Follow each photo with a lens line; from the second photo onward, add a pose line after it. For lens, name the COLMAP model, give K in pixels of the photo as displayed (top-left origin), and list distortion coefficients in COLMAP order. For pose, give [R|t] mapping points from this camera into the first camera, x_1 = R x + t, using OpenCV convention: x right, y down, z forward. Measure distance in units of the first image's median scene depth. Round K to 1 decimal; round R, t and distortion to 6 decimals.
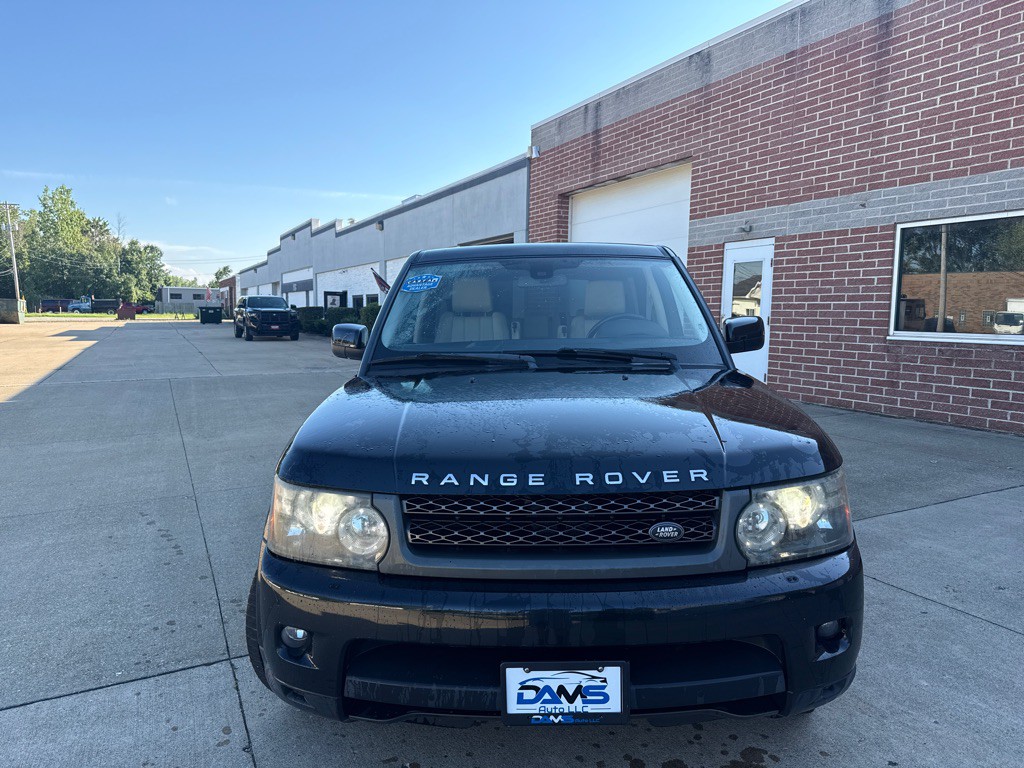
lens RADIAL K [[729.1, 0, 512.0], [0, 729.1, 384.0], [0, 0, 1]] dist [-0.025674, -0.001294]
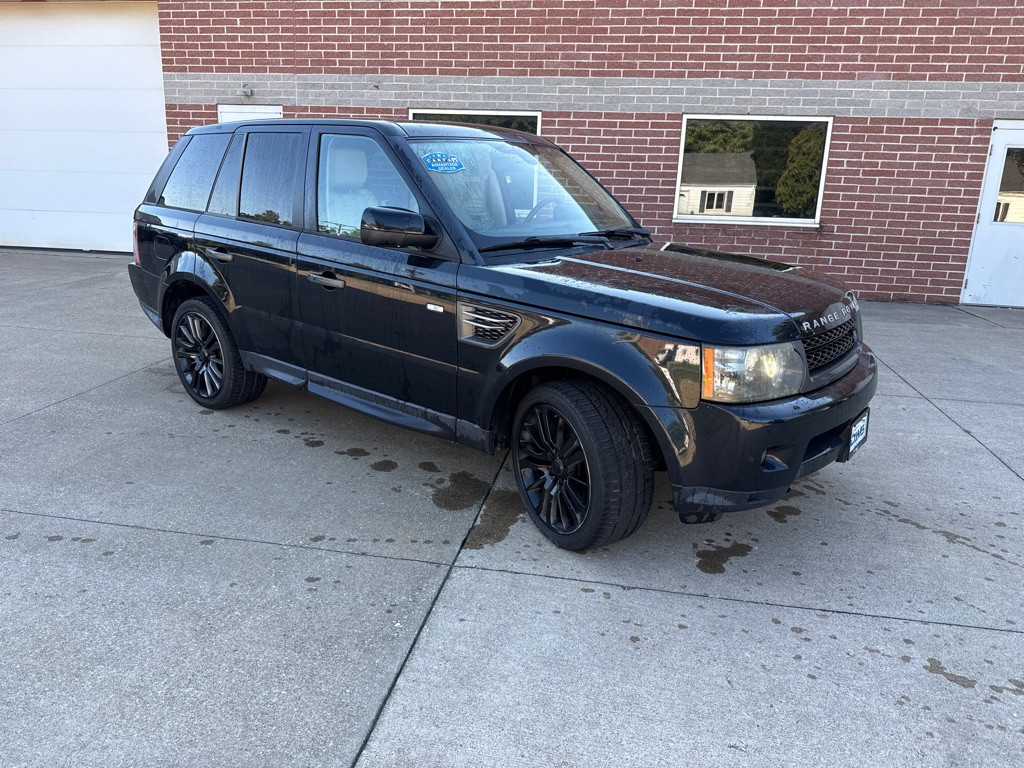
lens RADIAL K [[736.1, 0, 518.1], [0, 736.1, 370.0], [0, 0, 1]] dist [0.031872, -0.047034]
pose [[0.589193, -0.177573, 0.788238, -0.352592], [0.047605, 0.981486, 0.185524, -0.019303], [-0.806589, -0.071785, 0.586738, 0.120098]]
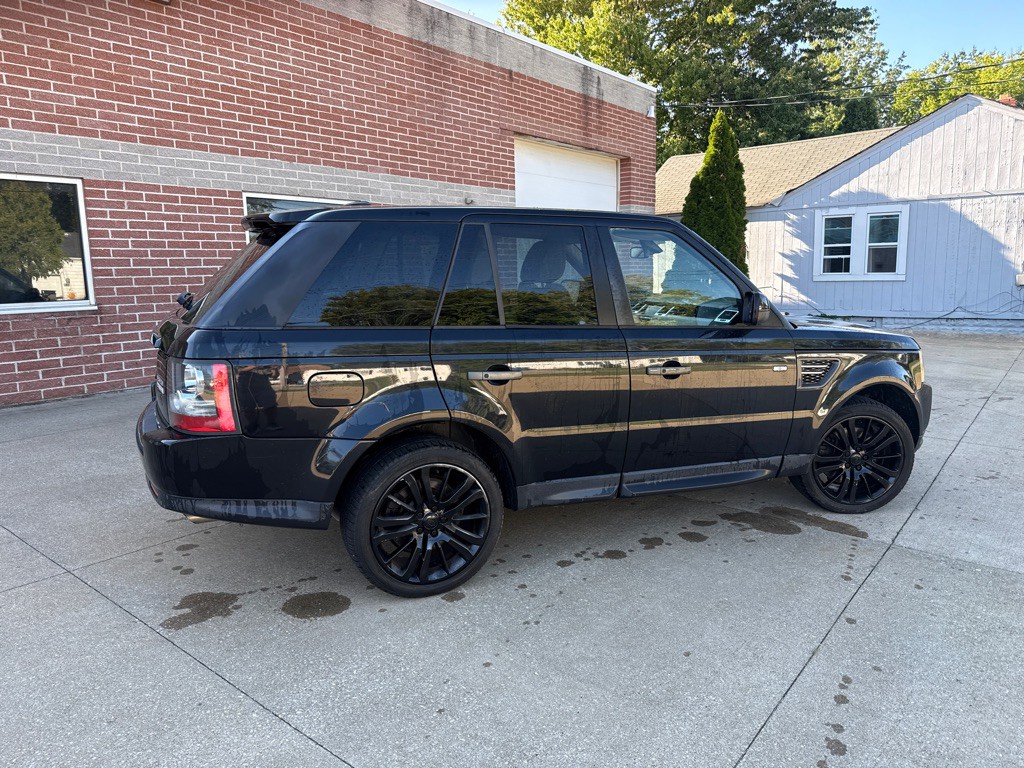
lens RADIAL K [[711.2, 0, 528.4], [0, 711.2, 386.6], [0, 0, 1]] dist [-0.017834, -0.004432]
pose [[-0.437555, -0.147405, 0.887027, -0.394945], [0.097683, 0.972842, 0.209851, -0.077135], [-0.893870, 0.178469, -0.411273, 0.681763]]
